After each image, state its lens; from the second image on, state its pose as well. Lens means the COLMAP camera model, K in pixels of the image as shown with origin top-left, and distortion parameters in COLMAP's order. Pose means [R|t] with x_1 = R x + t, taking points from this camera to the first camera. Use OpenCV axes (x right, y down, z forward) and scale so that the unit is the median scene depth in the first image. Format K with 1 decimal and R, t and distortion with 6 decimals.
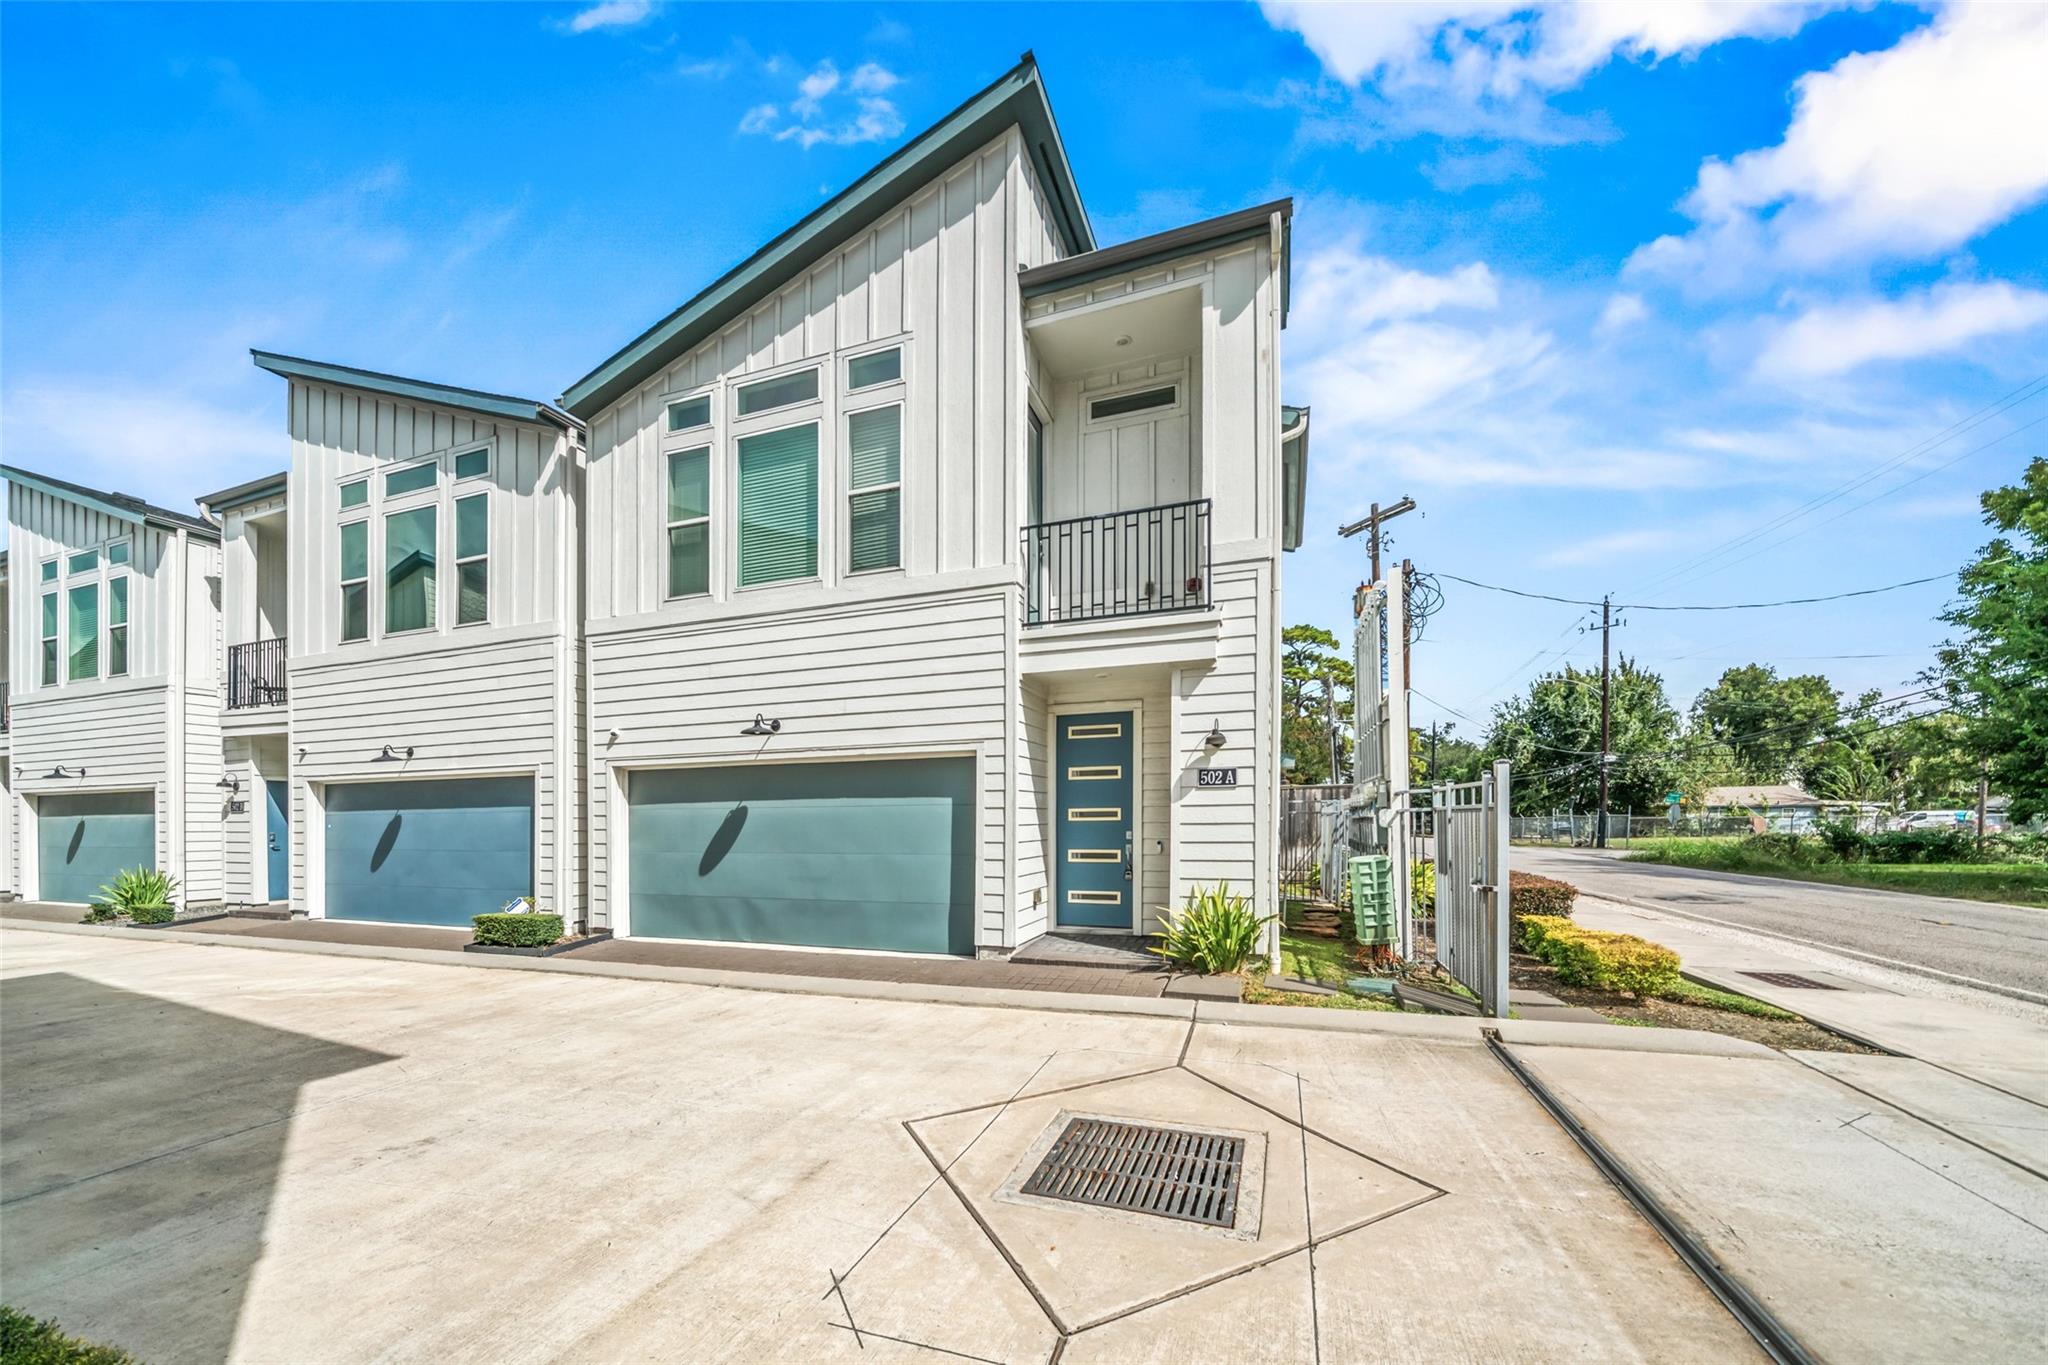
lens RADIAL K [[745.8, 0, 1019.8], [0, 745.8, 820.7], [0, 0, 1]] dist [-0.005633, -0.000131]
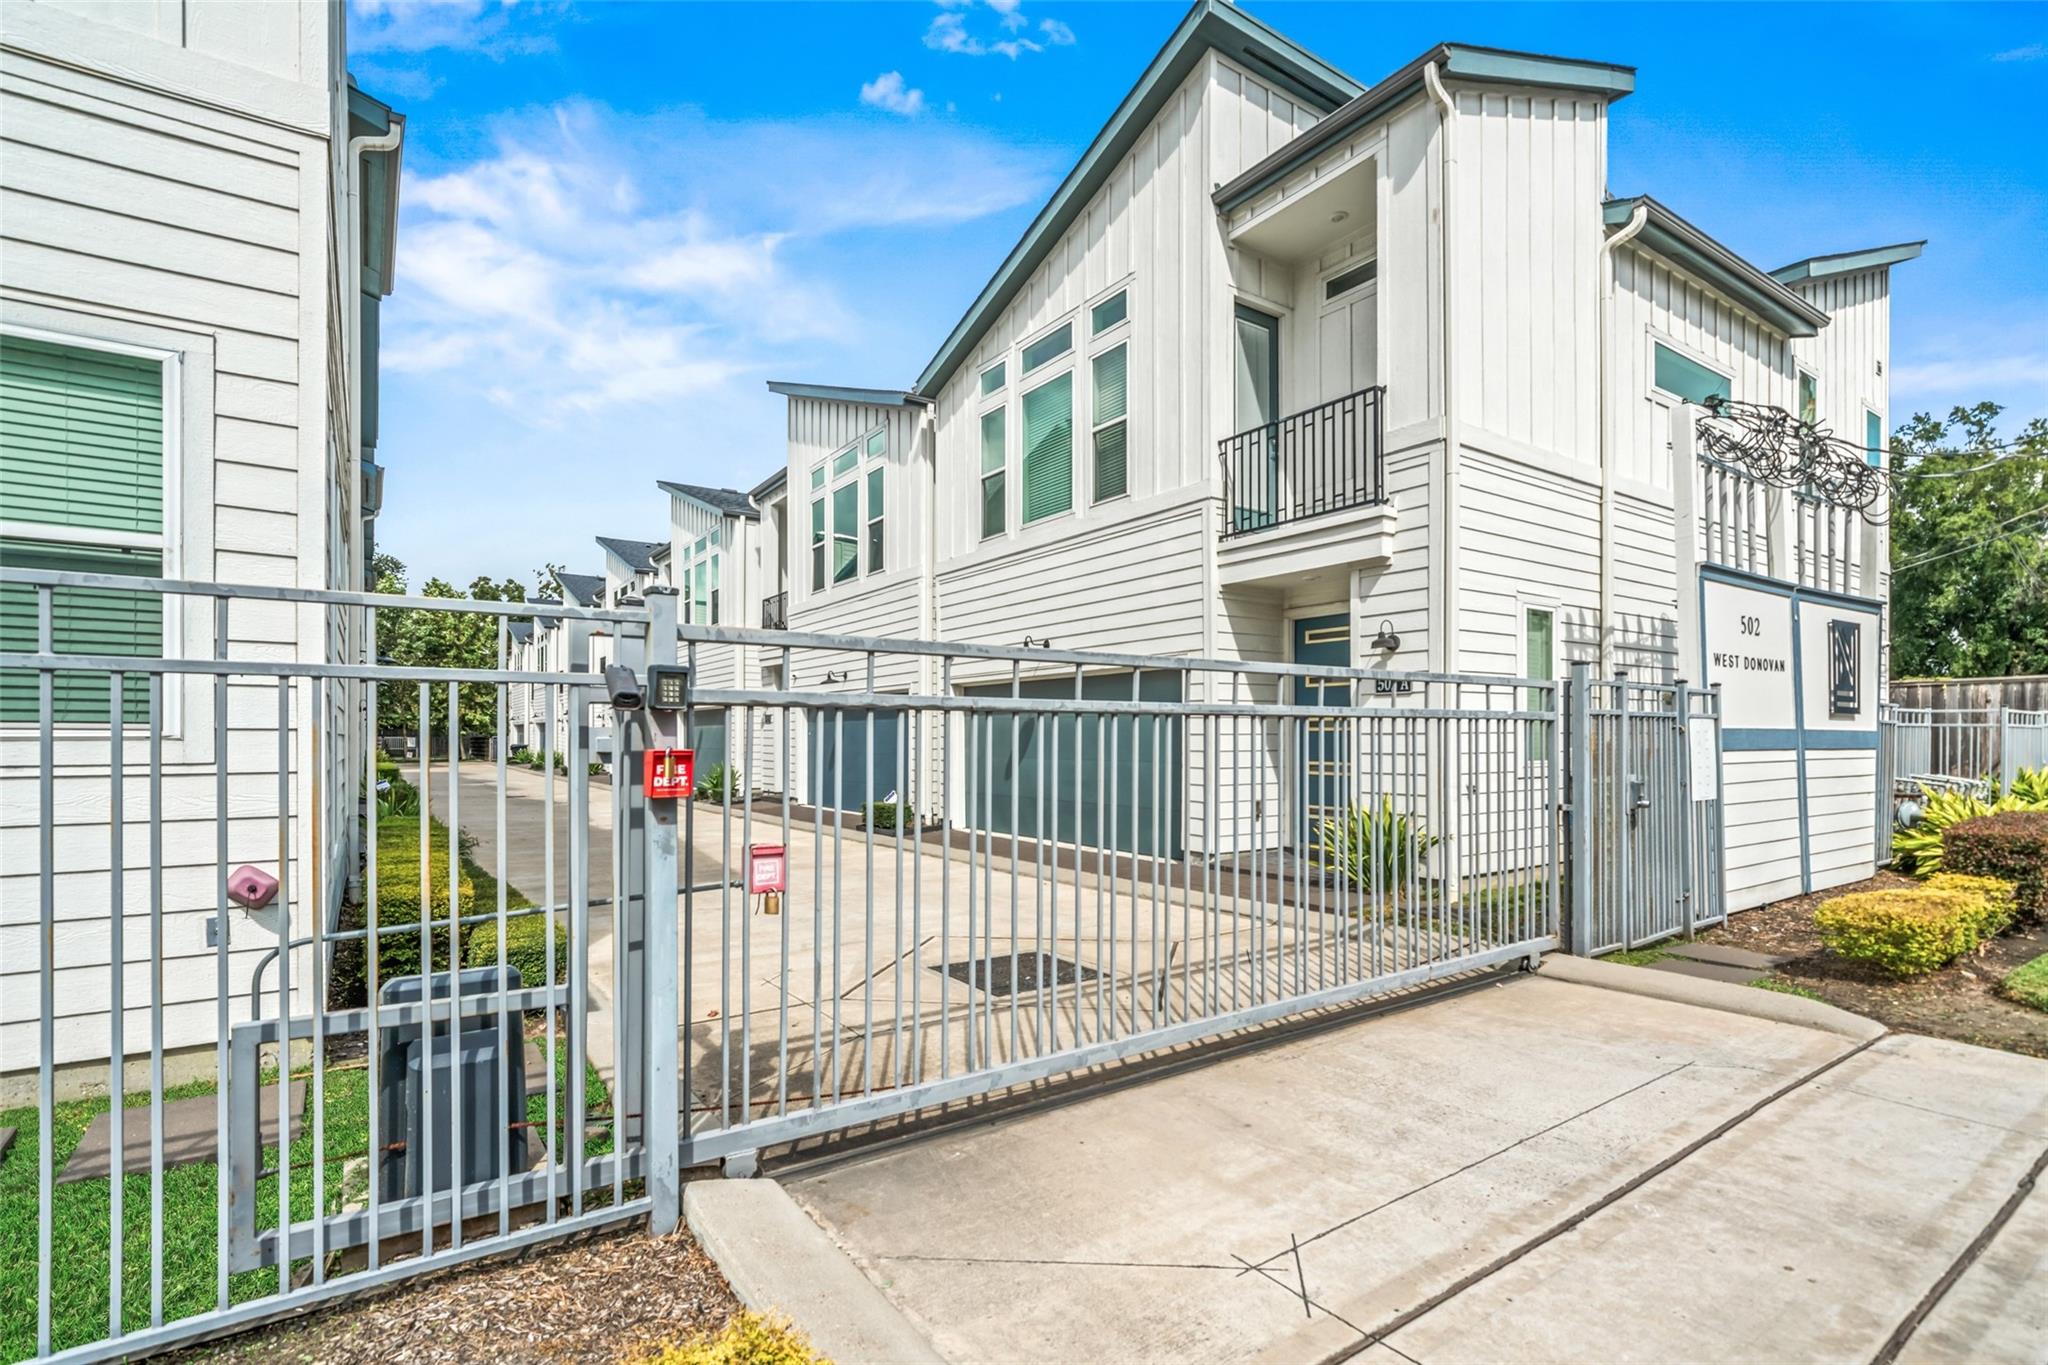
lens RADIAL K [[955.5, 0, 1026.4], [0, 955.5, 727.0], [0, 0, 1]] dist [-0.000405, 0.000095]
pose [[0.811640, 0.001145, -0.584156, 0.486122], [-0.004908, 0.999976, -0.004859, 0.002712], [0.584137, 0.006810, 0.811627, -0.182840]]
